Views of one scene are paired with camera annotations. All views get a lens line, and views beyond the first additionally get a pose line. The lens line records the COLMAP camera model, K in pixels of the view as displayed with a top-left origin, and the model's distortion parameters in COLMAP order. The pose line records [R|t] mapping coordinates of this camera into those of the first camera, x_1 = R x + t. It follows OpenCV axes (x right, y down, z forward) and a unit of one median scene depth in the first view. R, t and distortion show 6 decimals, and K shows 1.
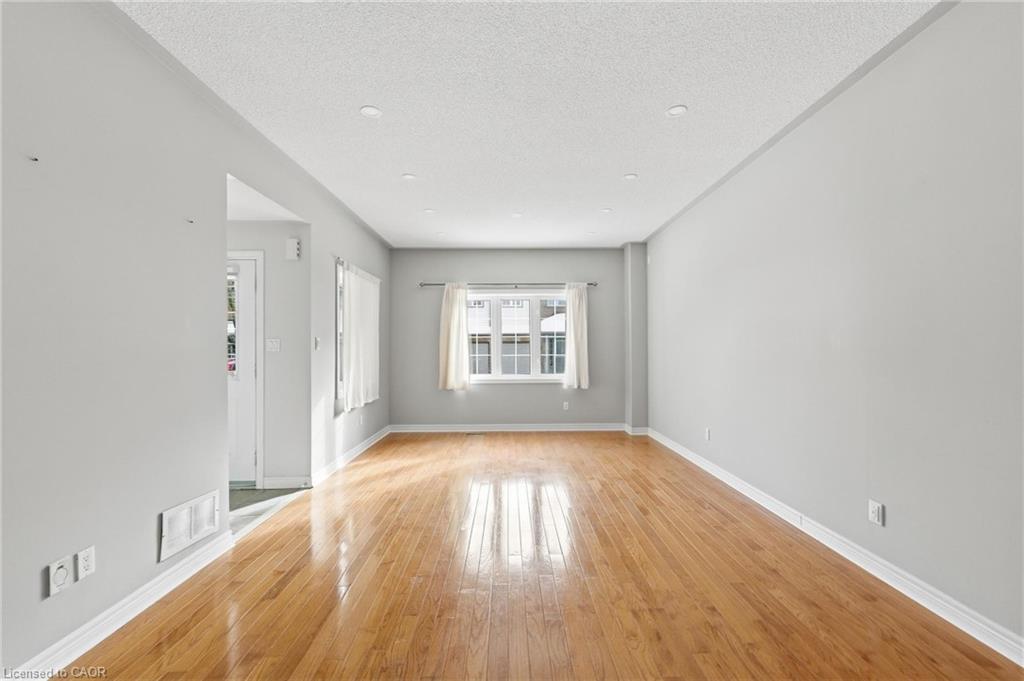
lens RADIAL K [[413.3, 0, 514.8], [0, 413.3, 346.4], [0, 0, 1]] dist [-0.000993, 0.001249]
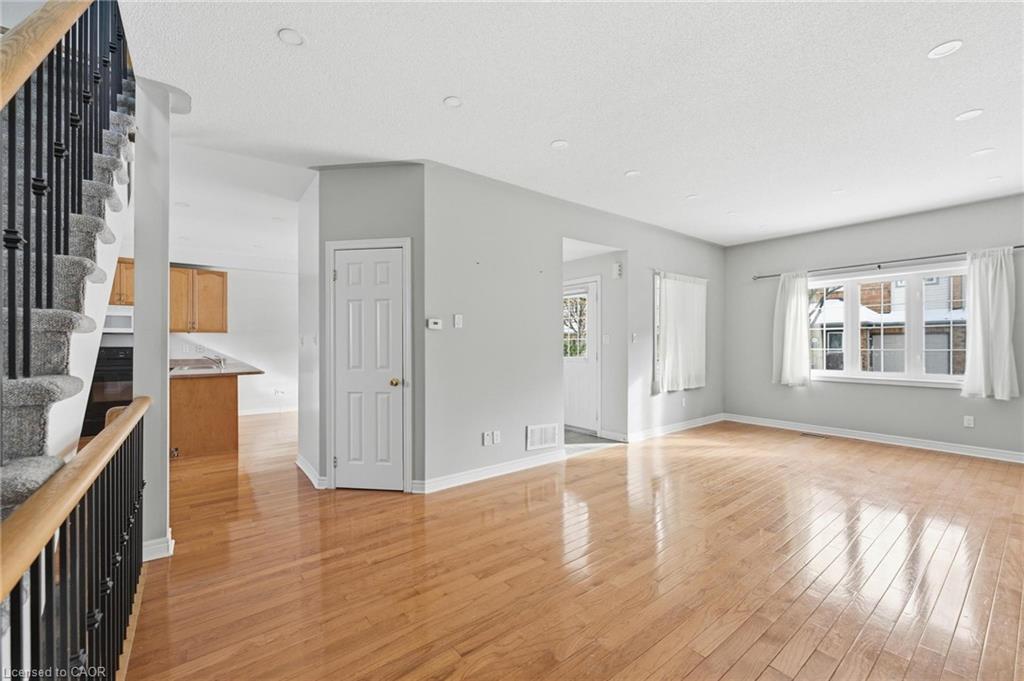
lens RADIAL K [[413.3, 0, 513.6], [0, 413.3, 344.3], [0, 0, 1]] dist [-0.000993, 0.001249]
pose [[0.595424, 0.005282, -0.803394, 0.264120], [0.003295, 0.999954, 0.009016, 0.000935], [0.803405, -0.008016, 0.595380, -0.081429]]
